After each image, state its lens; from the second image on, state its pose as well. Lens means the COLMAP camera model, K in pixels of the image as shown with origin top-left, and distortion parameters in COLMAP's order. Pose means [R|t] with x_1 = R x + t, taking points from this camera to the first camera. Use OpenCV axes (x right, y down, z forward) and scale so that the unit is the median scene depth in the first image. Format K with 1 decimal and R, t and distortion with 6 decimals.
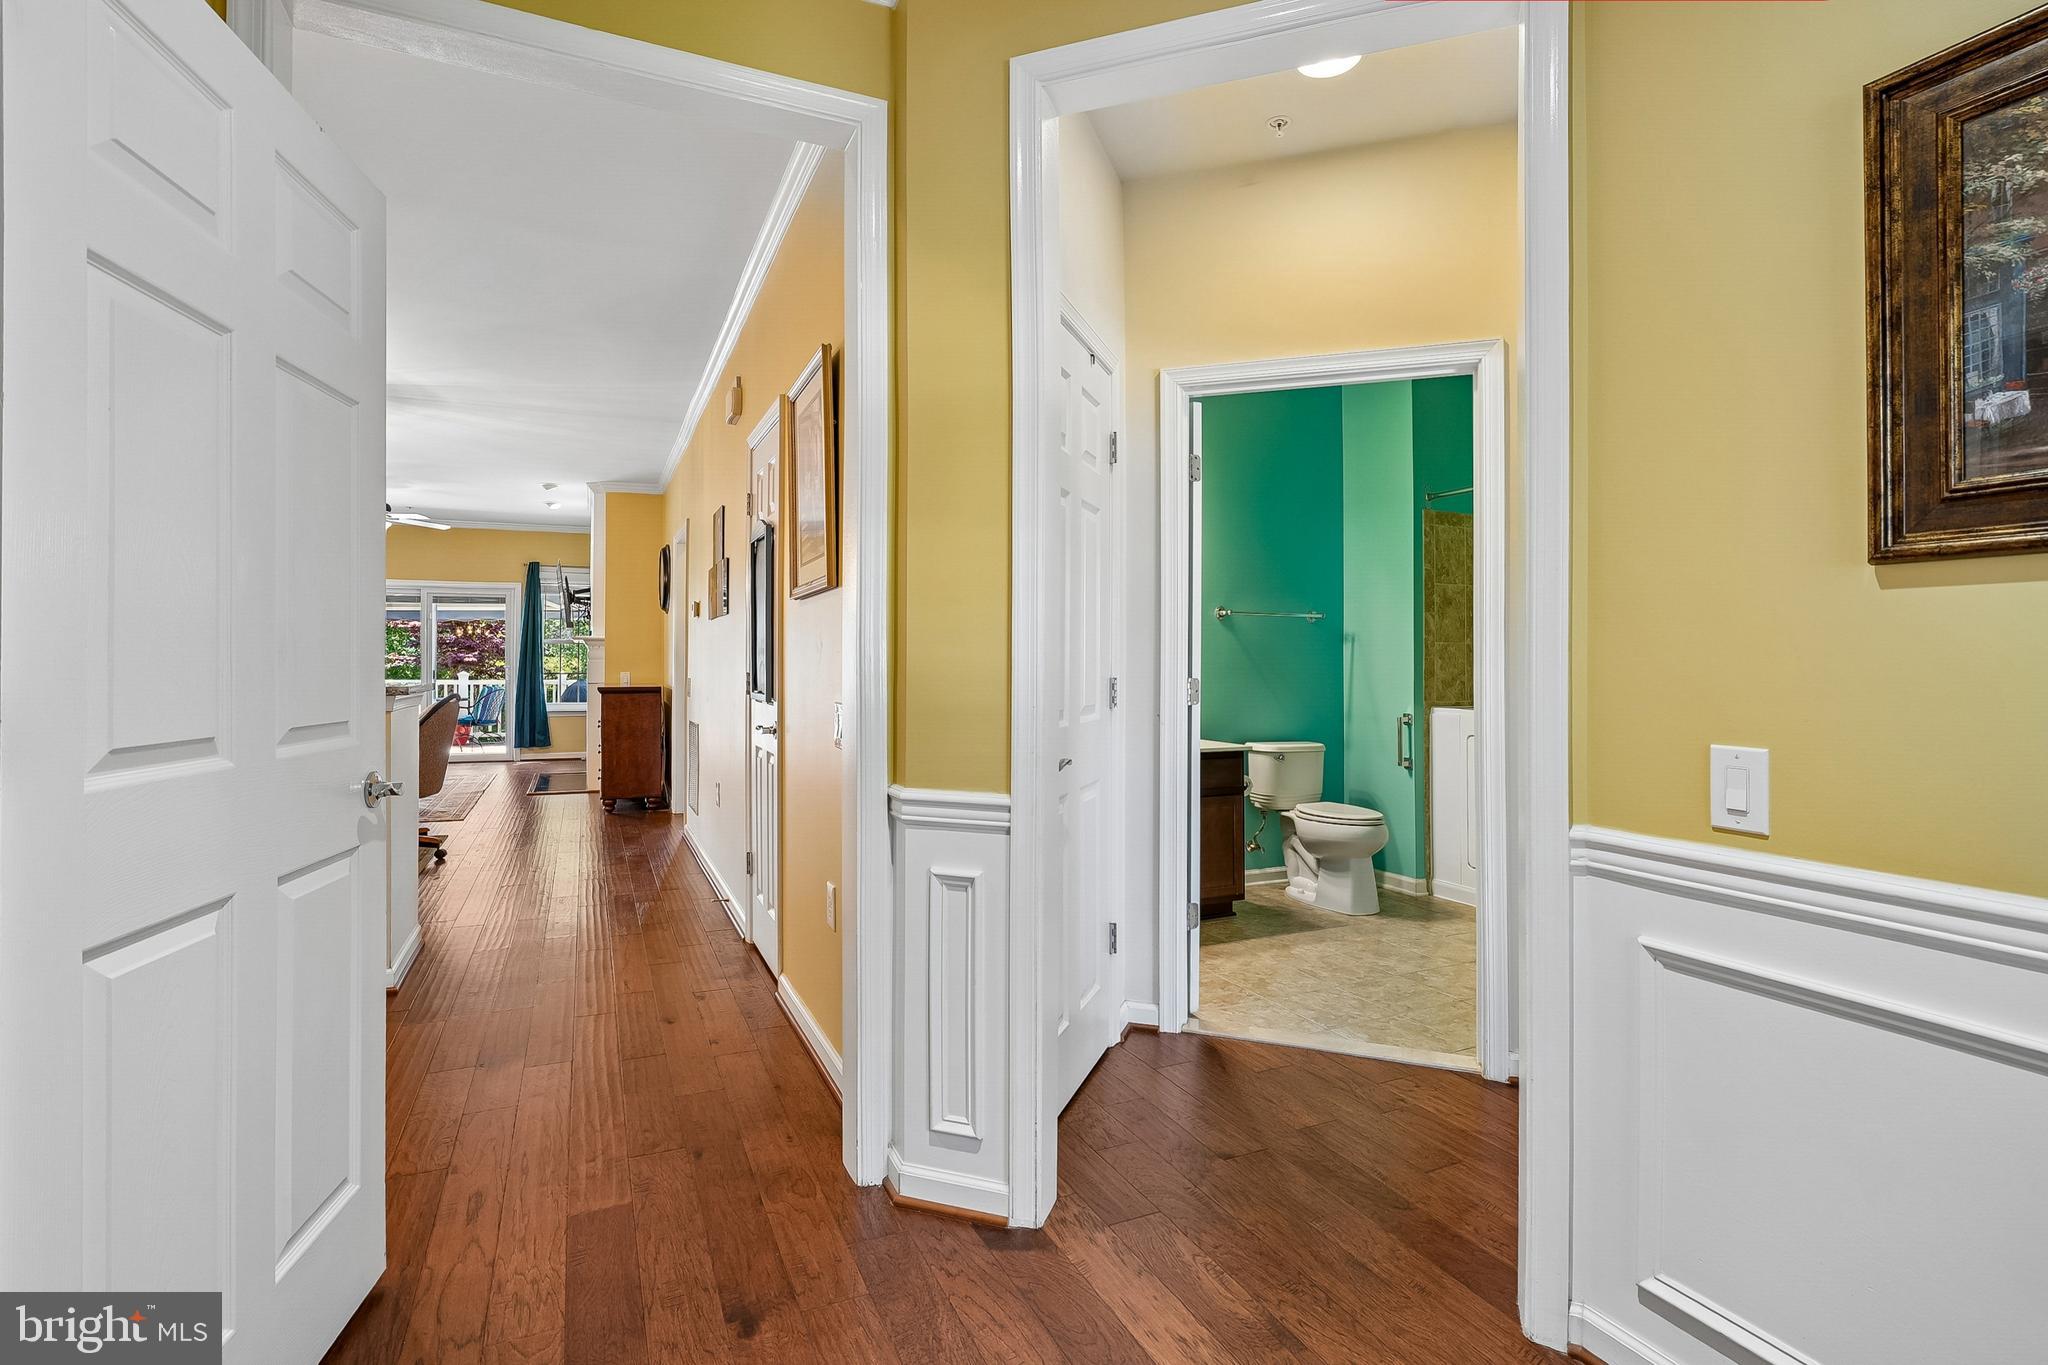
lens RADIAL K [[950.7, 0, 1012.7], [0, 950.7, 647.7], [0, 0, 1]] dist [-0.042425, 0.017374]
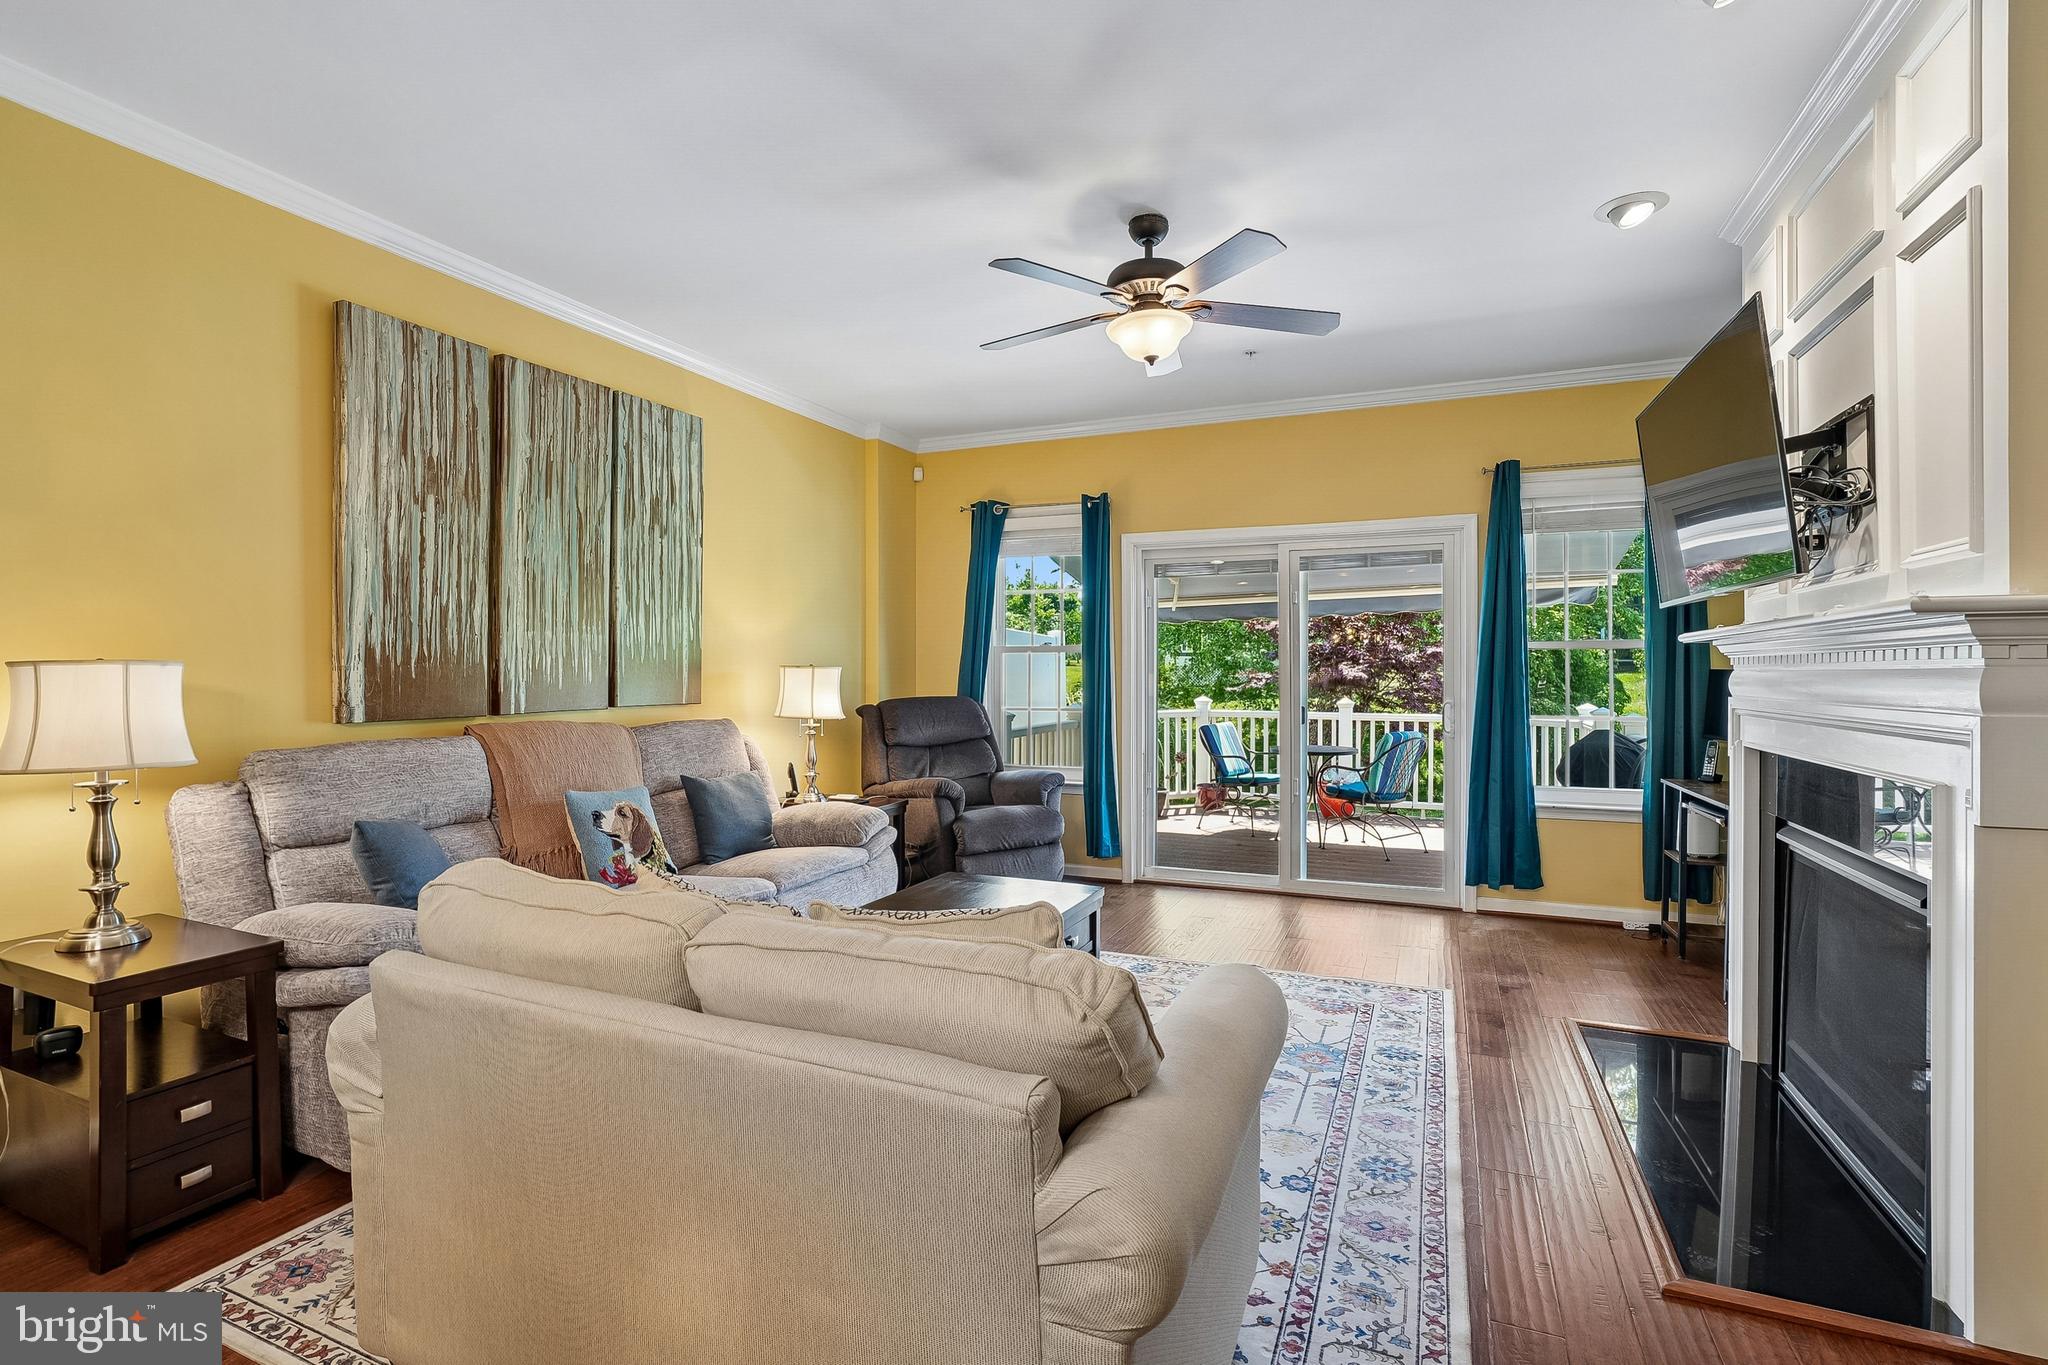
lens RADIAL K [[950.7, 0, 1029.9], [0, 950.7, 671.7], [0, 0, 1]] dist [-0.042425, 0.017374]
pose [[0.673298, -0.002999, -0.739365, -0.437706], [0.012983, 0.999886, 0.007768, -0.000286], [0.739257, -0.014829, 0.673260, 0.707786]]
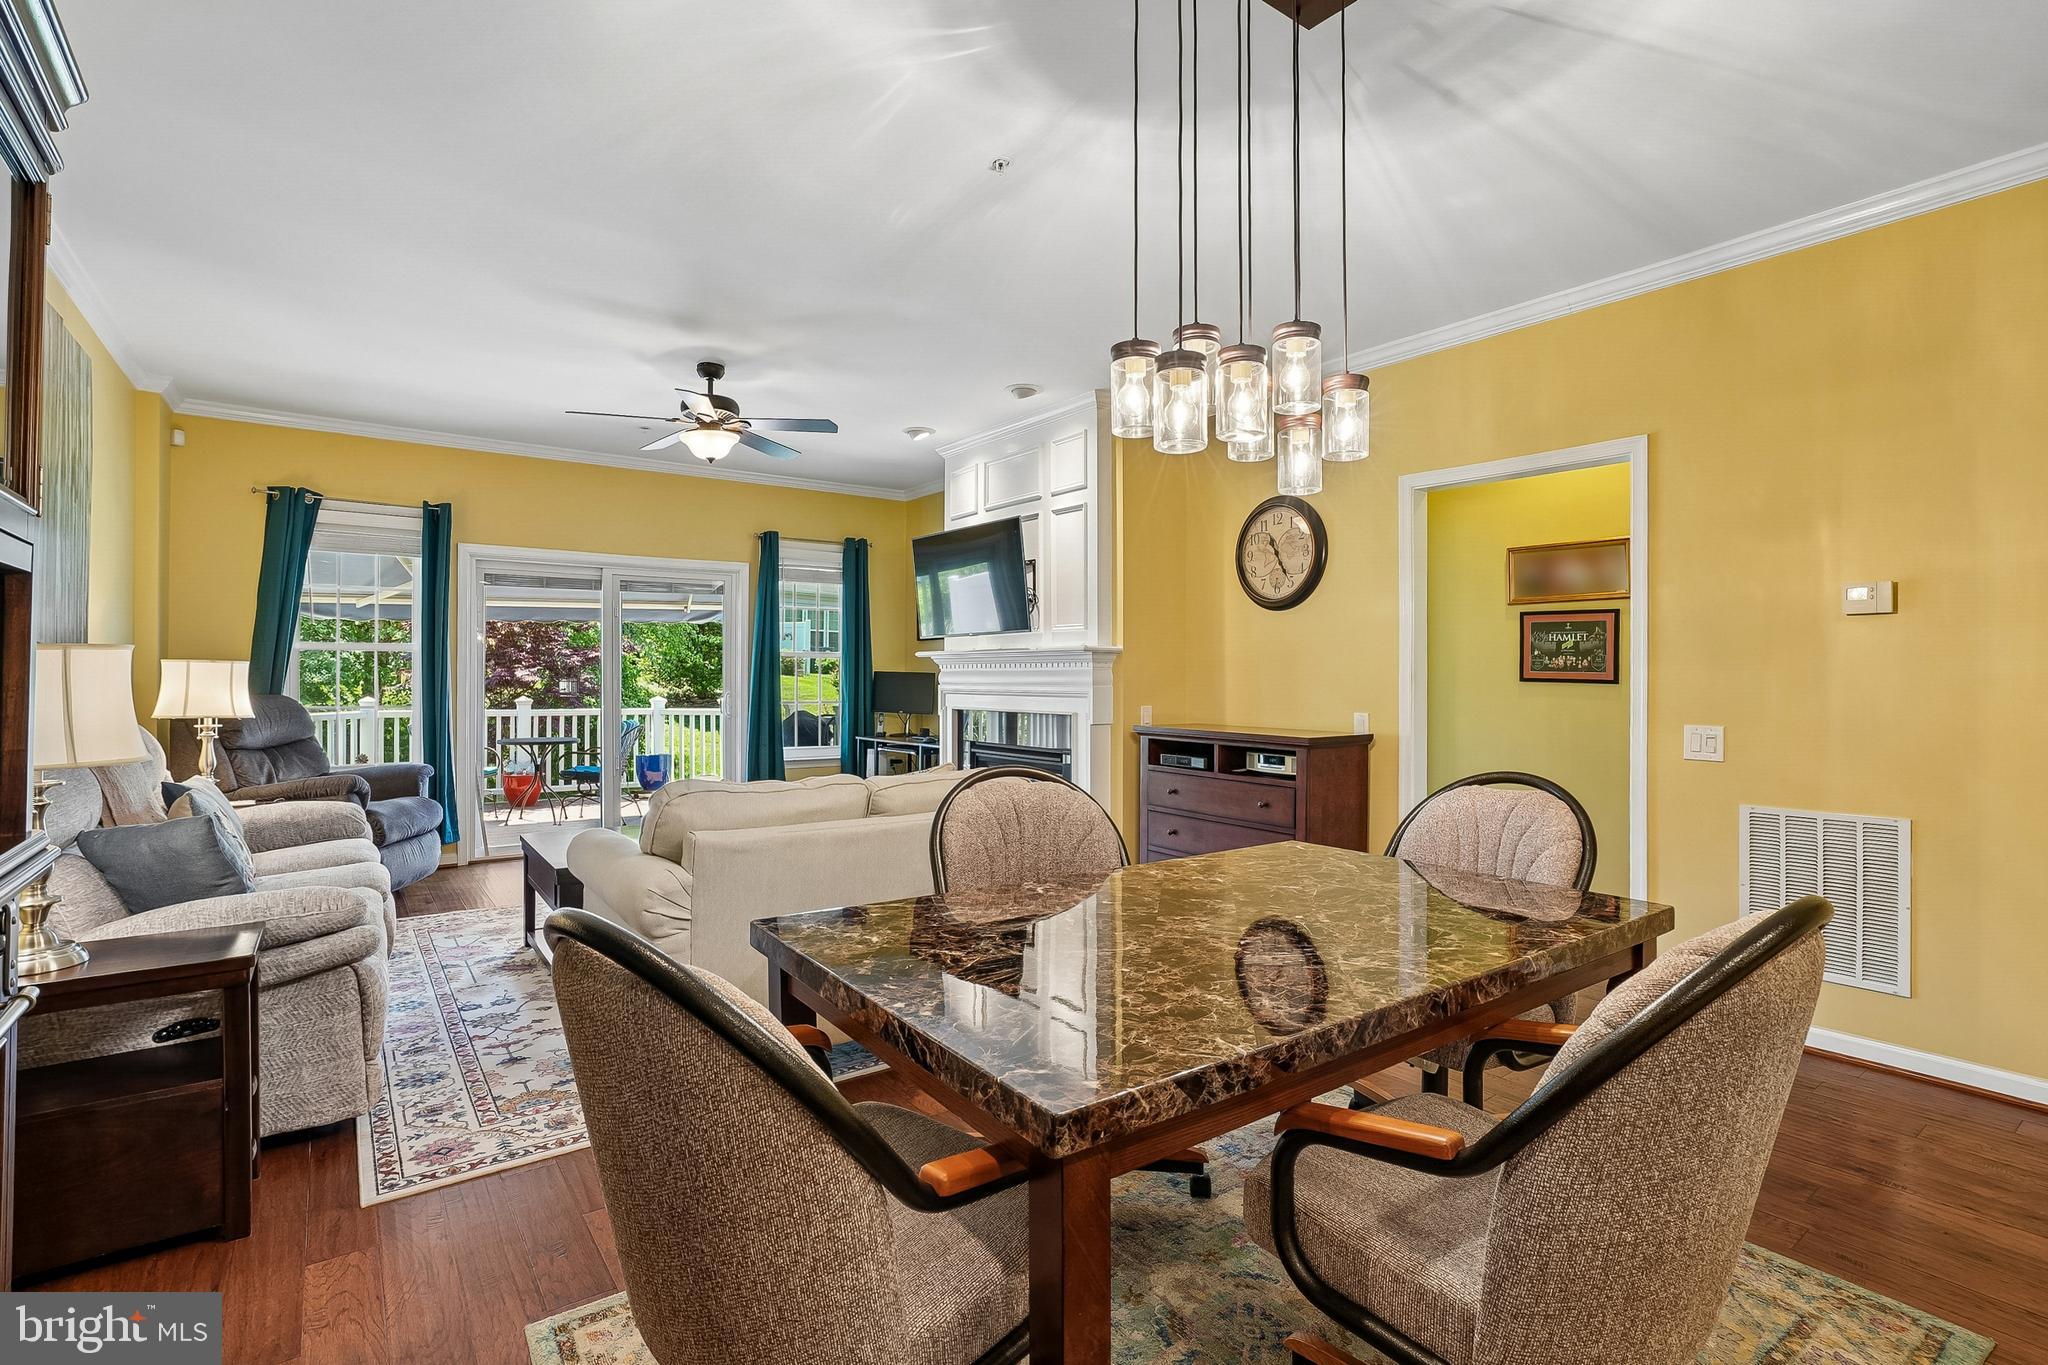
lens RADIAL K [[950.7, 0, 1024.1], [0, 950.7, 677.3], [0, 0, 1]] dist [-0.042425, 0.017374]
pose [[0.977560, 0.001474, 0.210653, -0.618299], [-0.004573, 0.999888, 0.014227, -0.000979], [-0.210608, -0.014871, 0.977457, 0.413855]]
